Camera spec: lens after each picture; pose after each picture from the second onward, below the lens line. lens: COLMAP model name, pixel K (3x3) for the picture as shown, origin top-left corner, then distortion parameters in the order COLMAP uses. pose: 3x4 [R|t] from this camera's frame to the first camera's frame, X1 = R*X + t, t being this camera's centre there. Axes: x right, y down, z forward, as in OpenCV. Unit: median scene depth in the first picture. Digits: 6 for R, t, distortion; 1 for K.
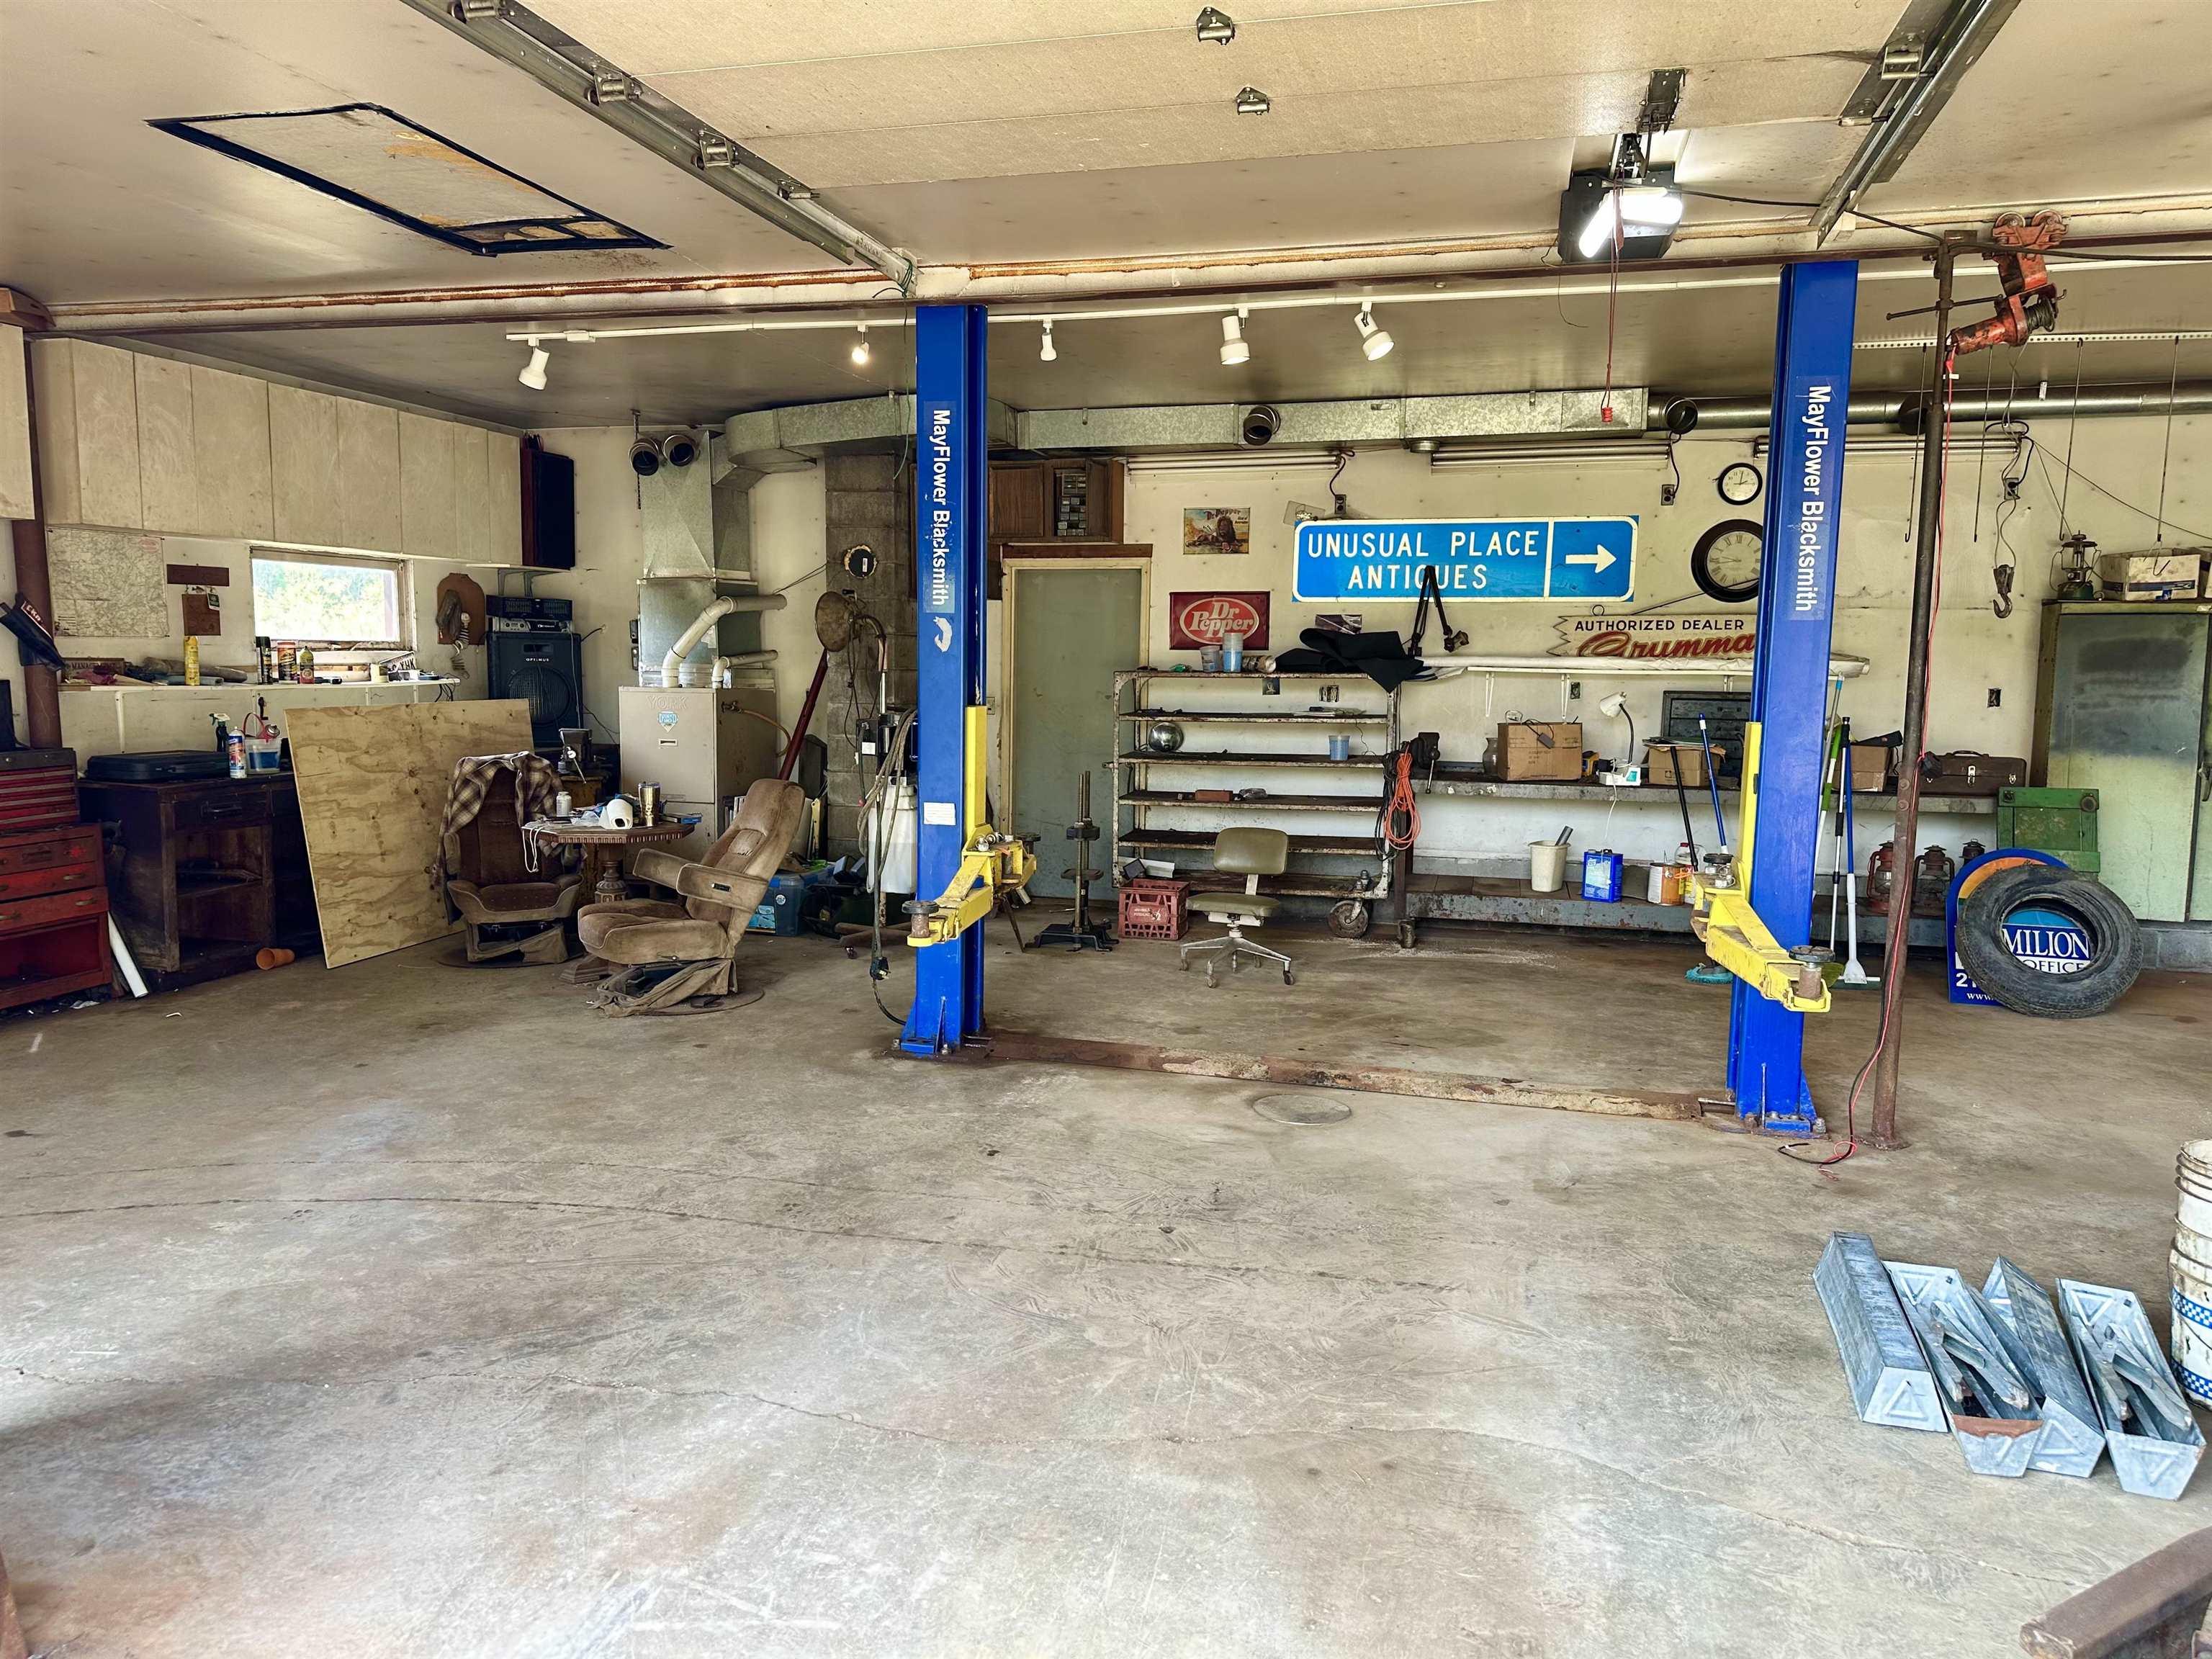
lens RADIAL K [[1538.2, 0, 1106.0], [0, 1538.2, 829.5], [0, 0, 1]] dist [0.131554, -0.206326]
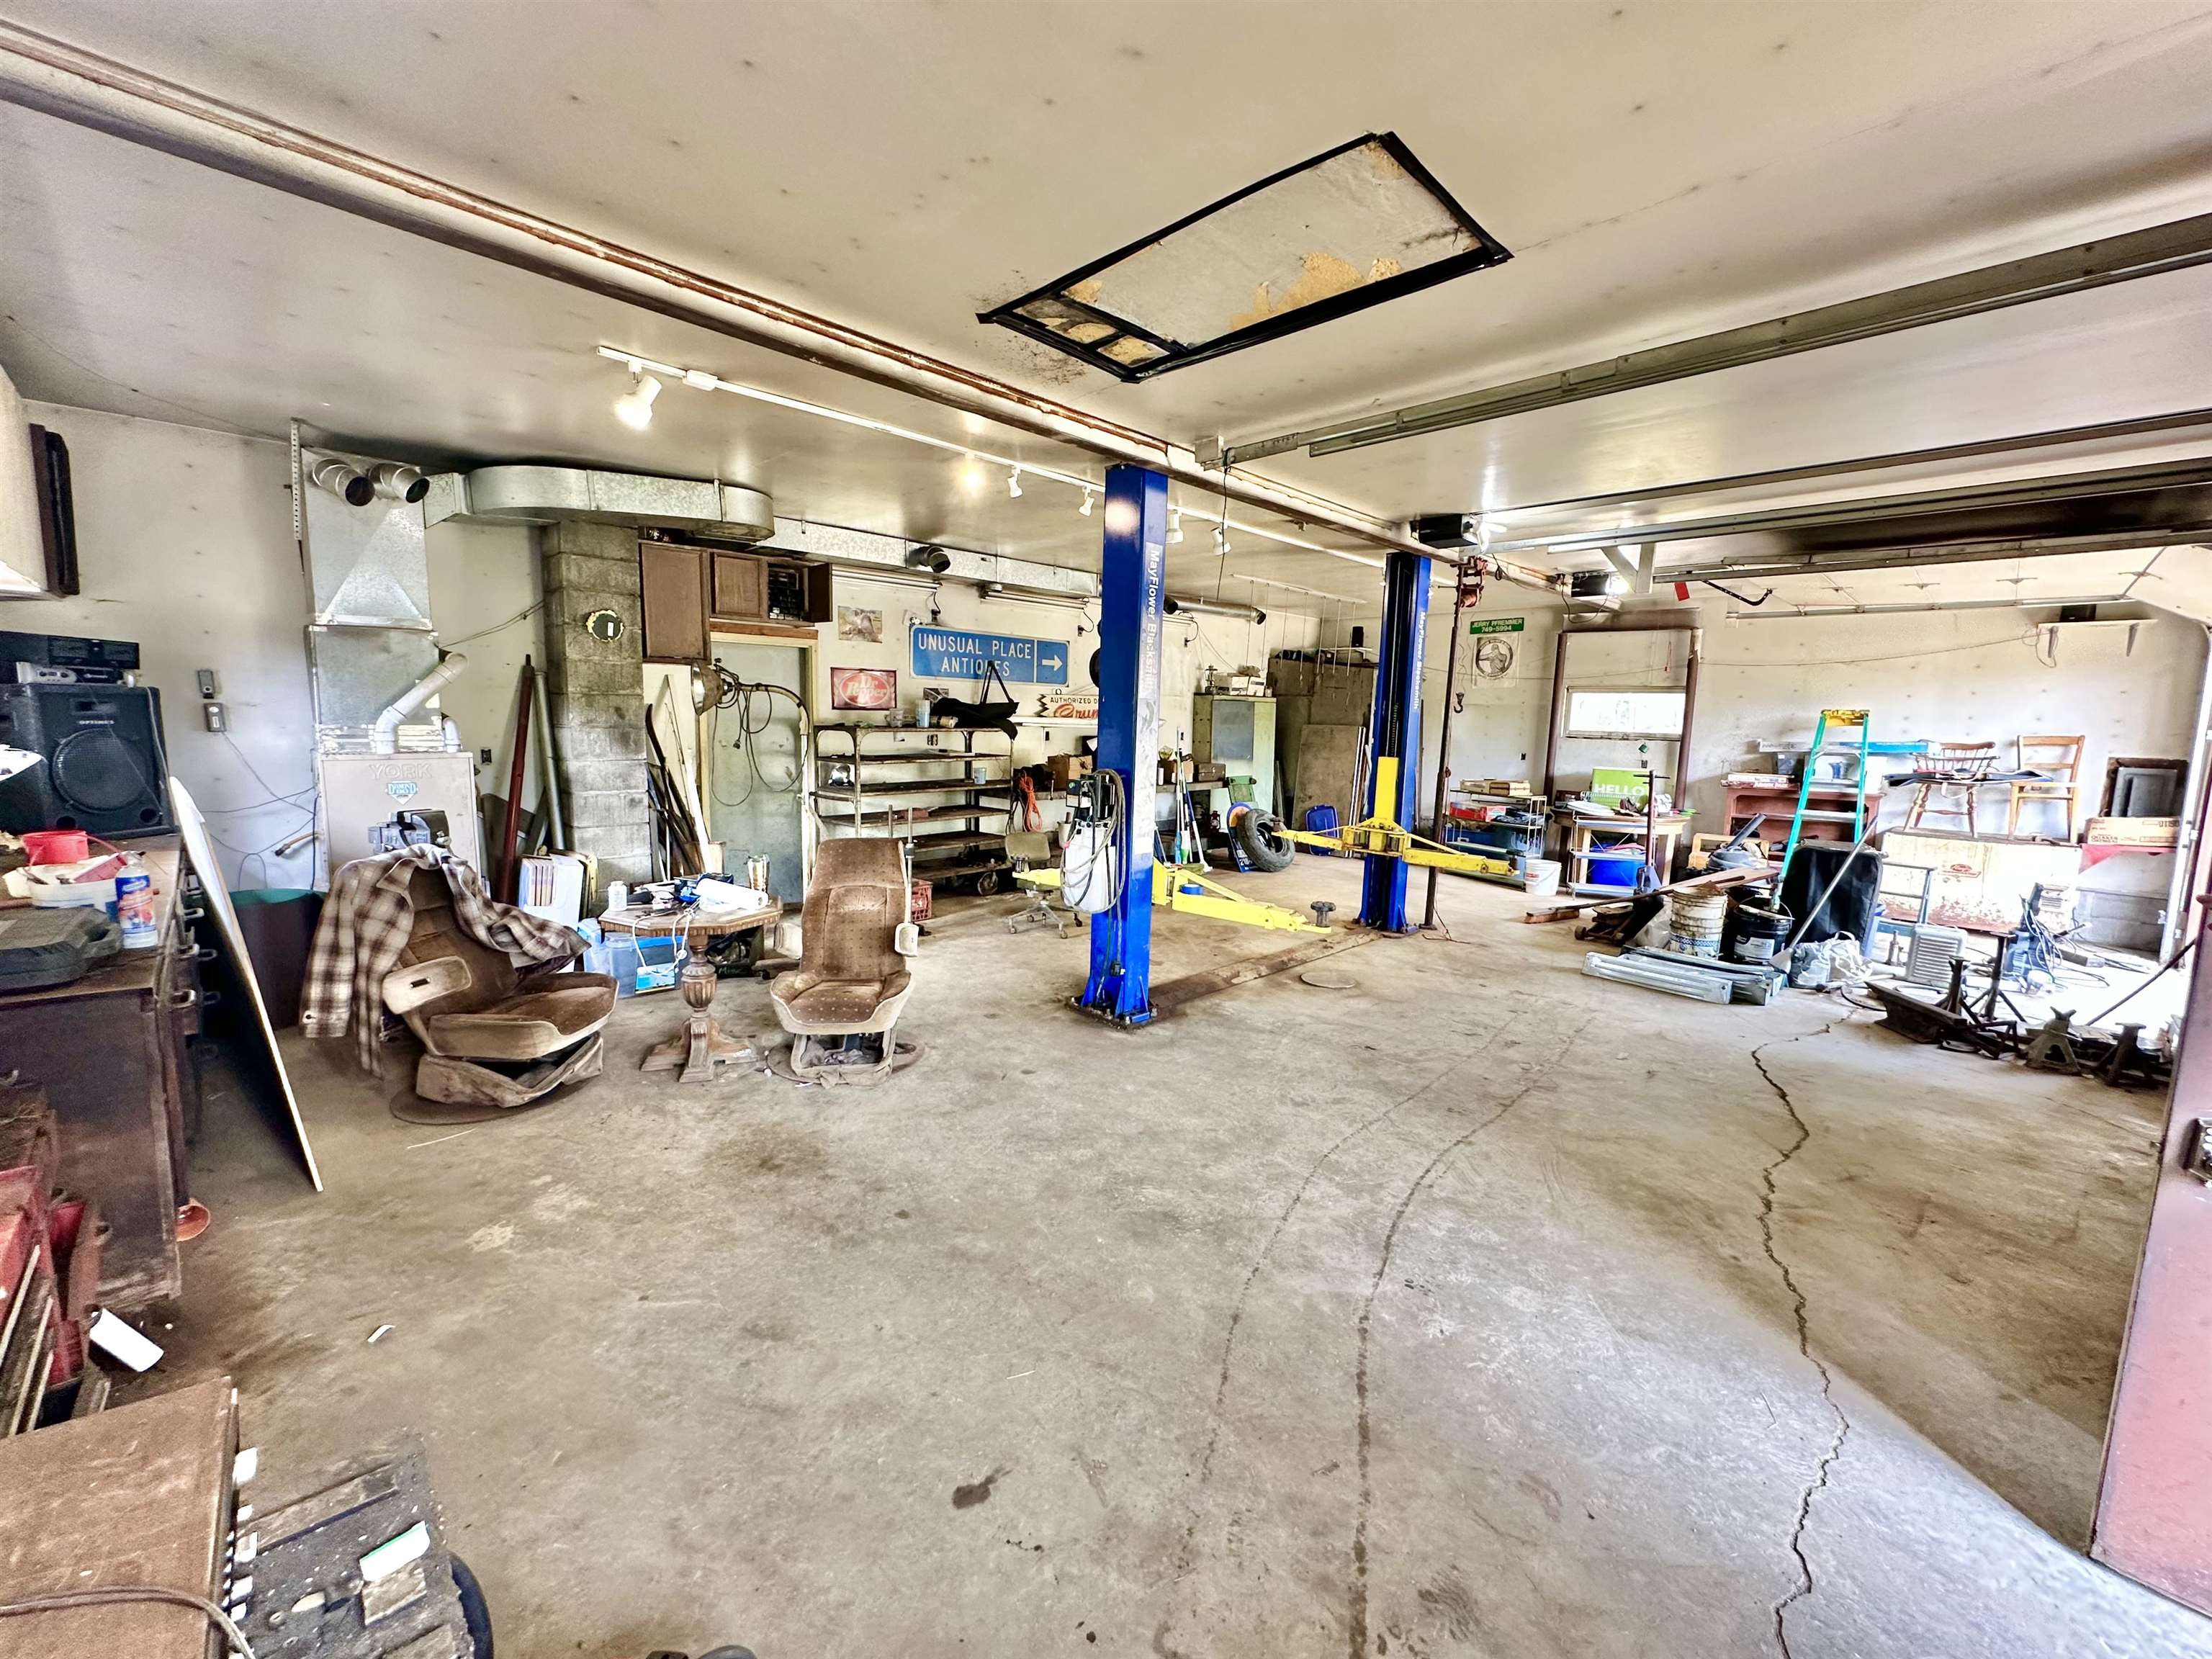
lens RADIAL K [[882.3, 0, 1106.0], [0, 882.3, 829.5], [0, 0, 1]] dist [-0.001458, -0.000309]
pose [[0.504434, -0.112761, 0.856056, -0.803678], [0.078158, 0.993329, 0.084788, -0.094412], [-0.859906, 0.024138, 0.509882, 0.637041]]
